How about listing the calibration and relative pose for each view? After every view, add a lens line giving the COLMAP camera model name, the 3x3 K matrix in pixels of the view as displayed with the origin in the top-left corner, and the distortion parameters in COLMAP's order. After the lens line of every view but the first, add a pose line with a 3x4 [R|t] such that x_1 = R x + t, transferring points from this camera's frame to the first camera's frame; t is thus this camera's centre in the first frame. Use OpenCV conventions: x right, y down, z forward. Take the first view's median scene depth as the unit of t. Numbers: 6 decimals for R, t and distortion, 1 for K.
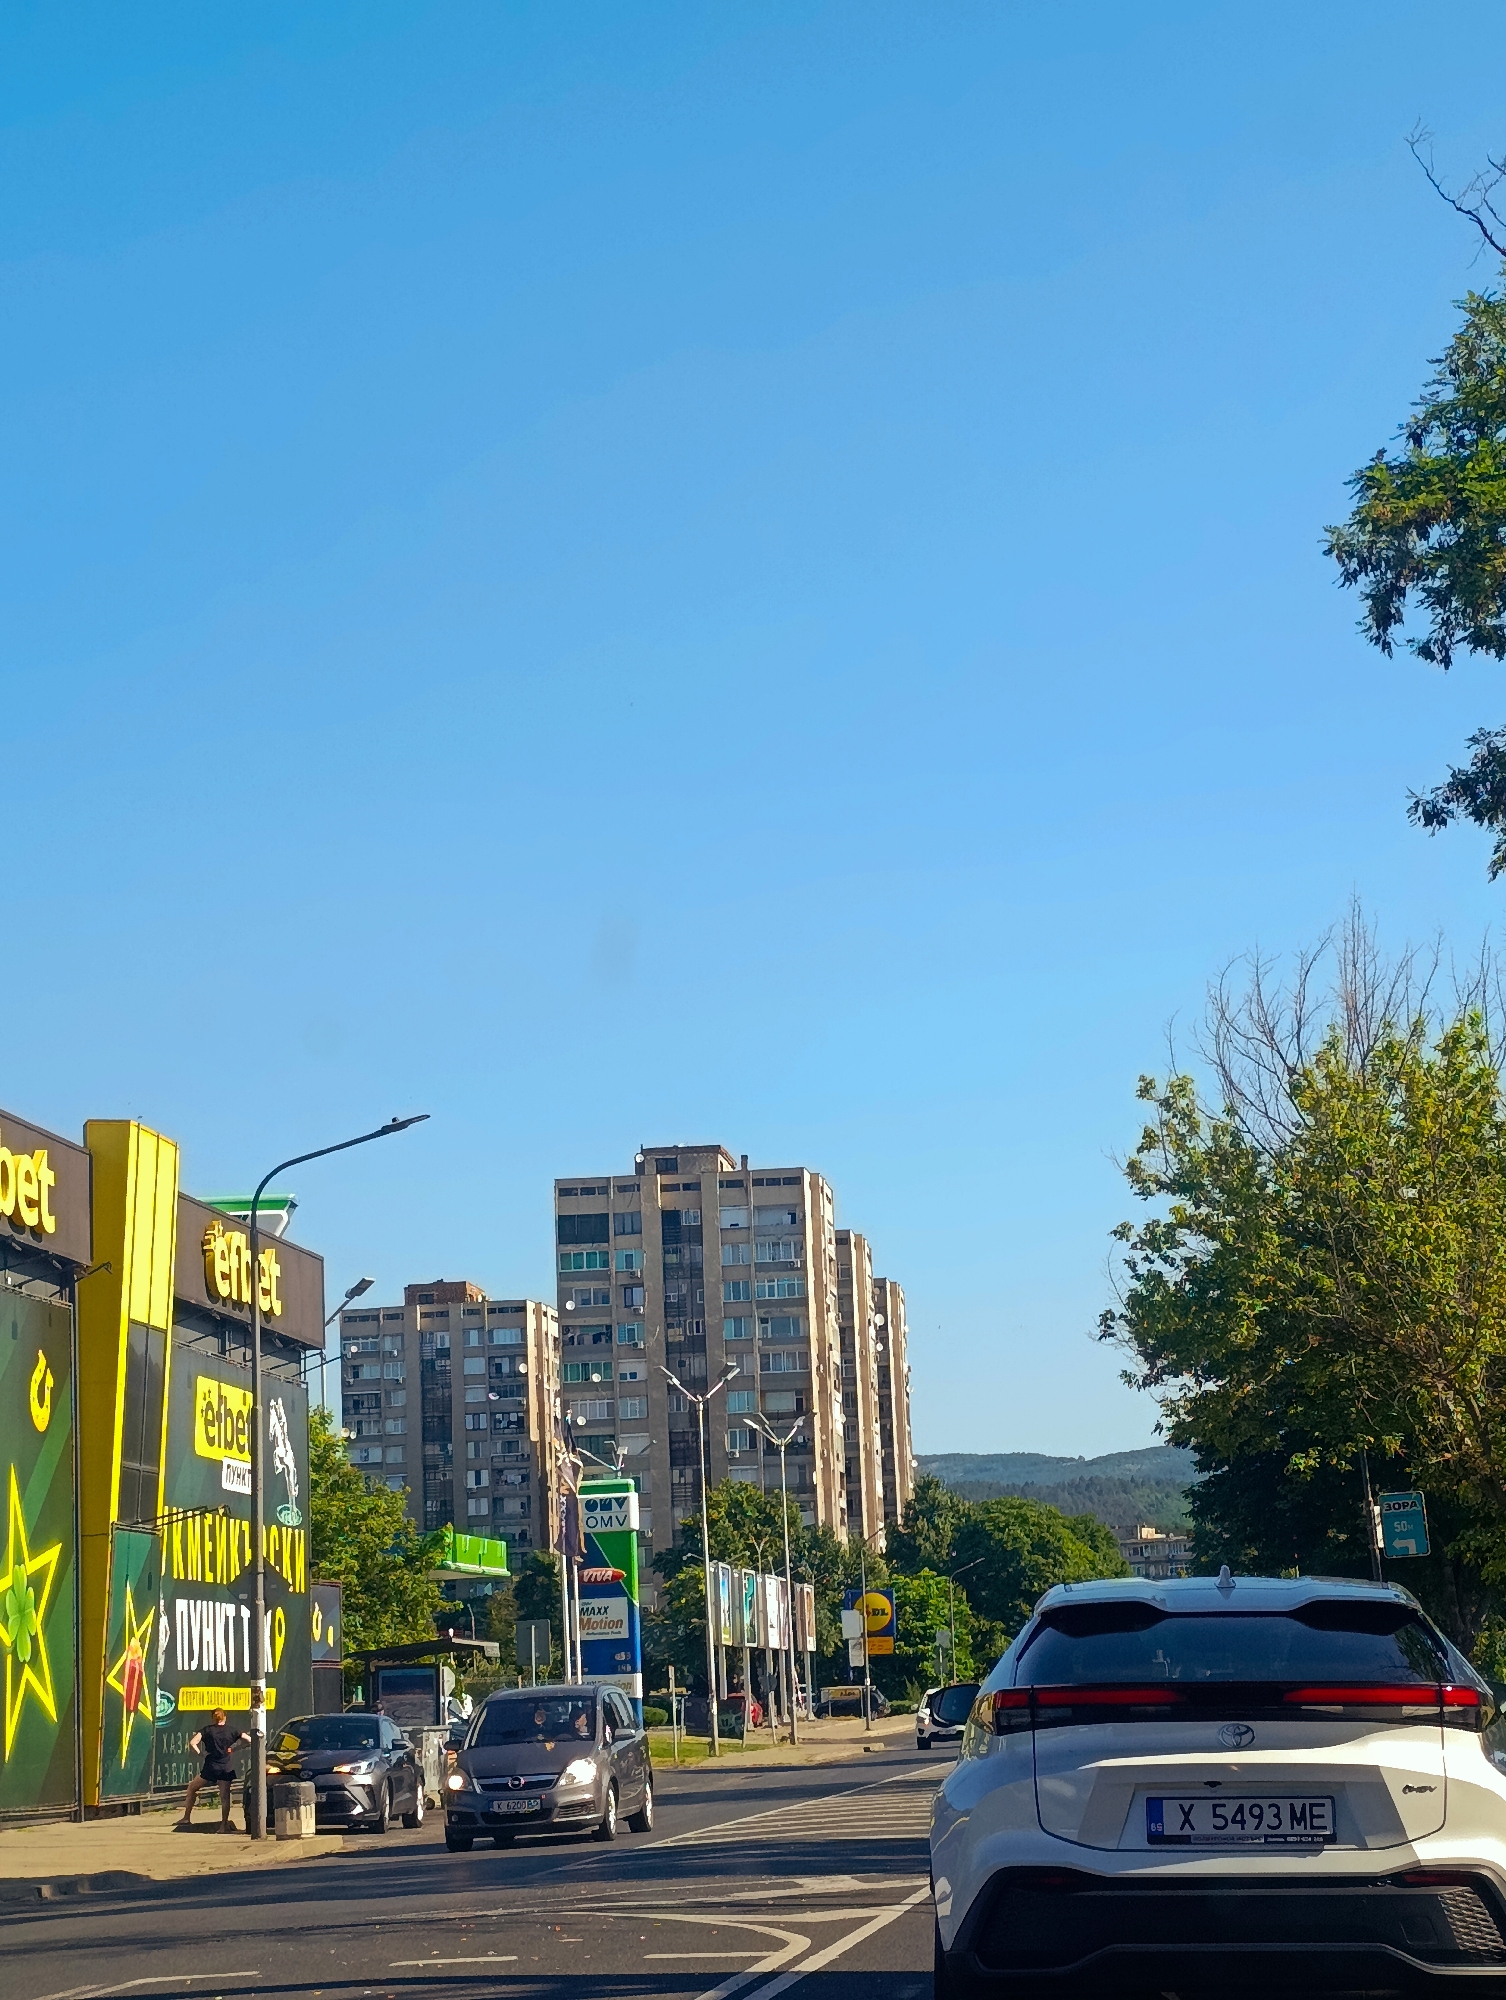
lens RADIAL K [[4041.9, 0, 753.0], [0, 4041.9, 1000.0], [0, 0, 1]] dist [0.255250, -0.101244]
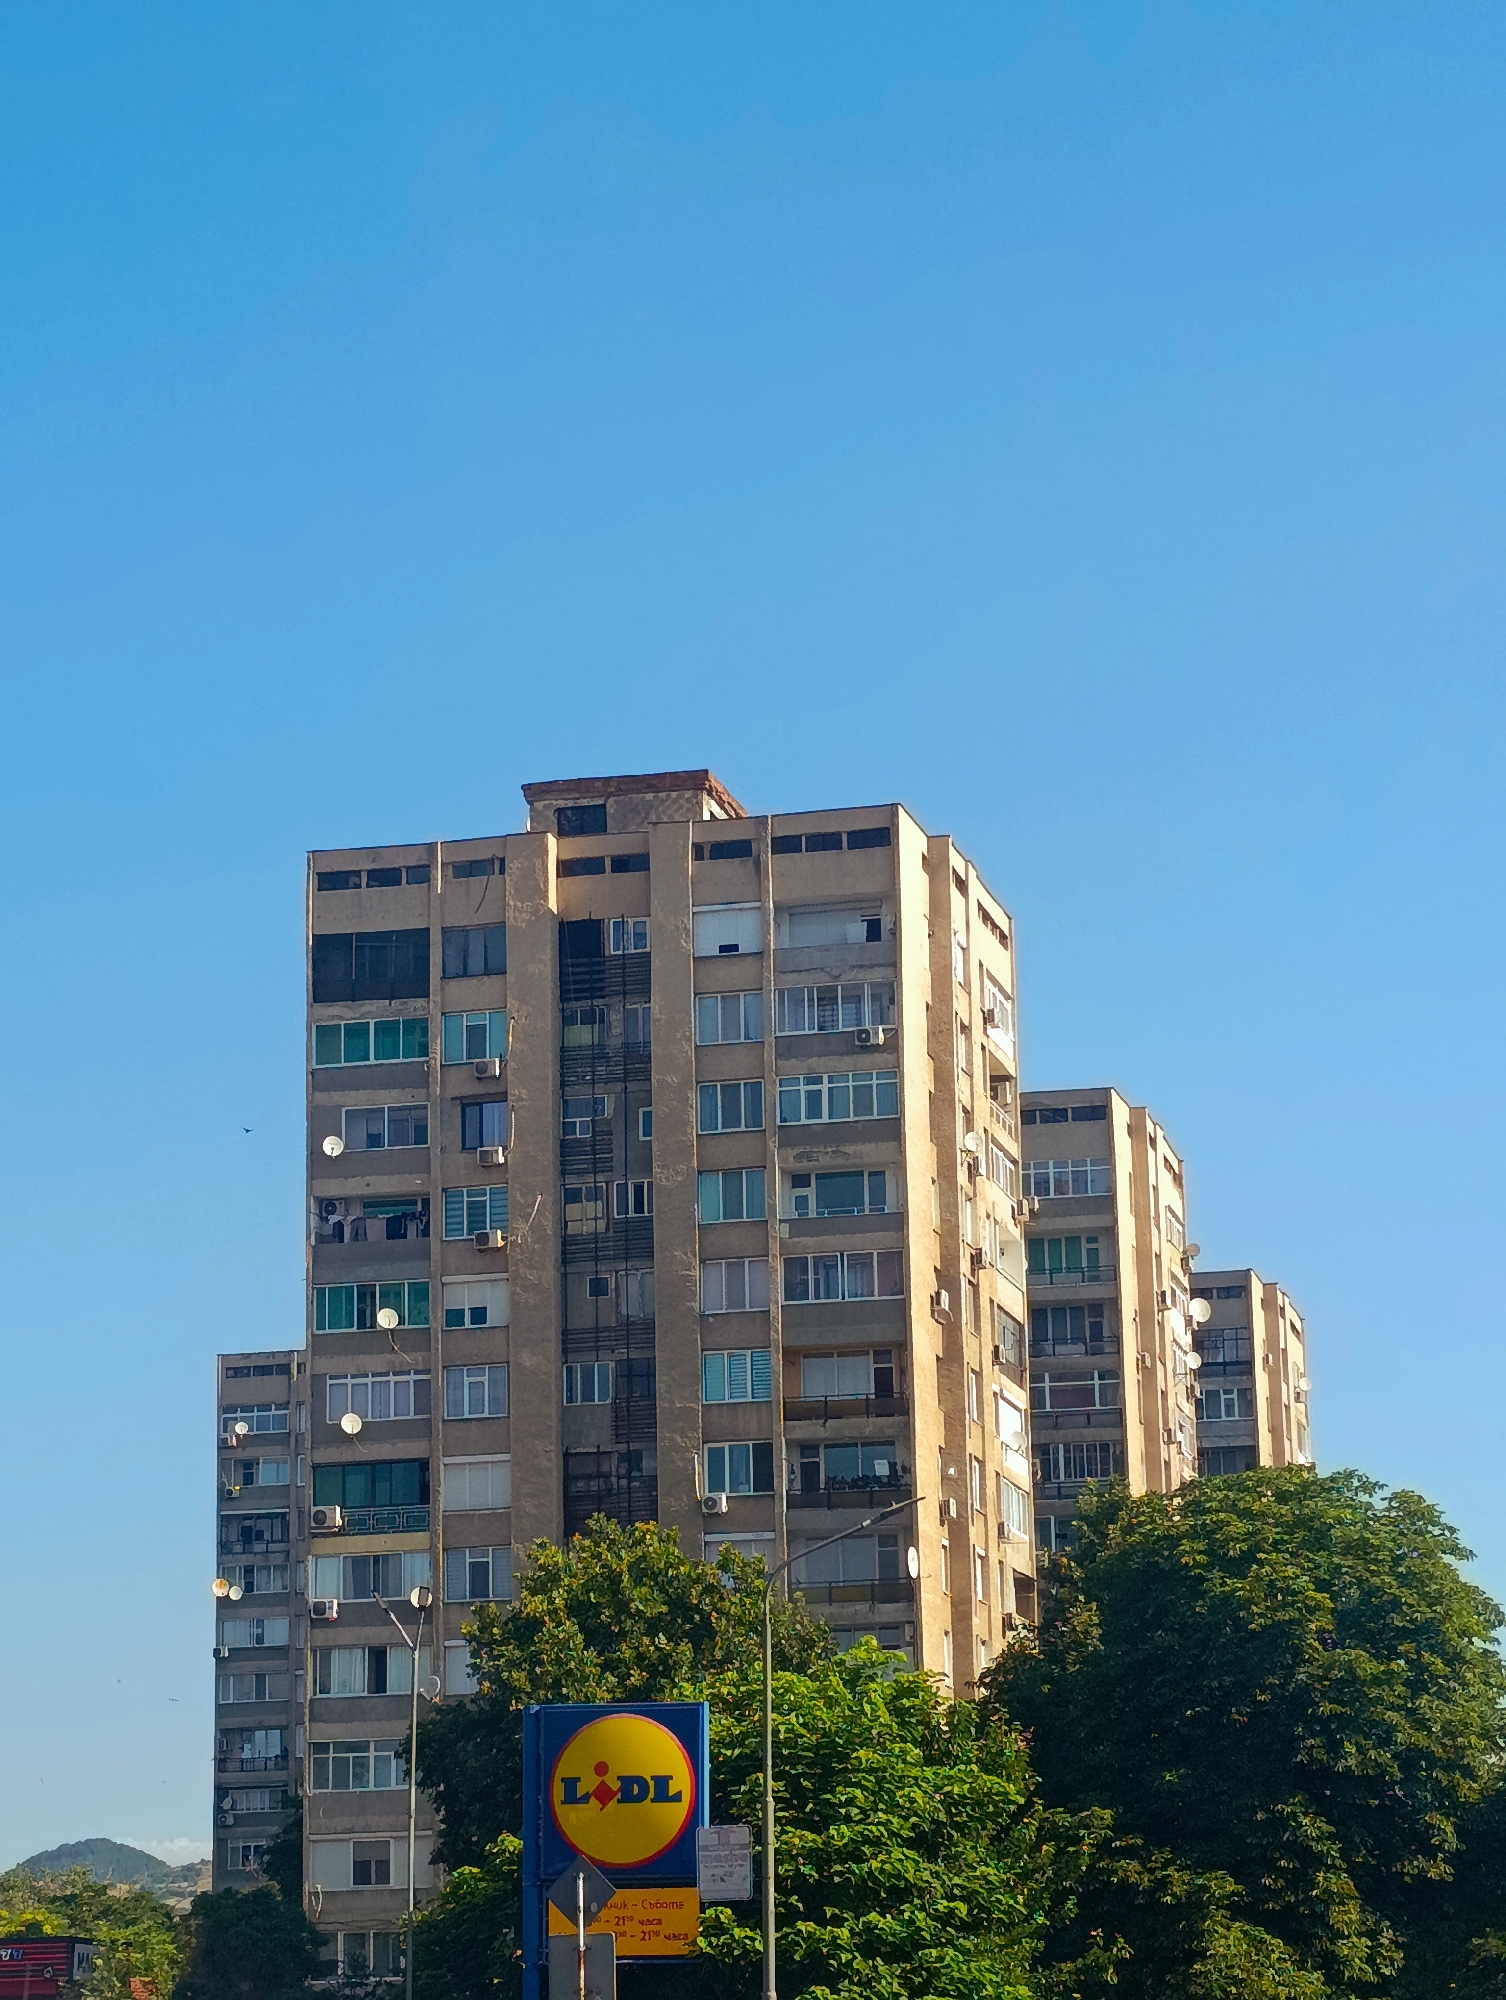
lens RADIAL K [[4427.9, 0, 753.0], [0, 4427.9, 1000.0], [0, 0, 1]] dist [0.026944, 0.477389]
pose [[0.990059, -0.012792, -0.140070, 0.060272], [0.001989, 0.997029, -0.076995, 0.095179], [0.140639, 0.075951, 0.987143, 0.560688]]
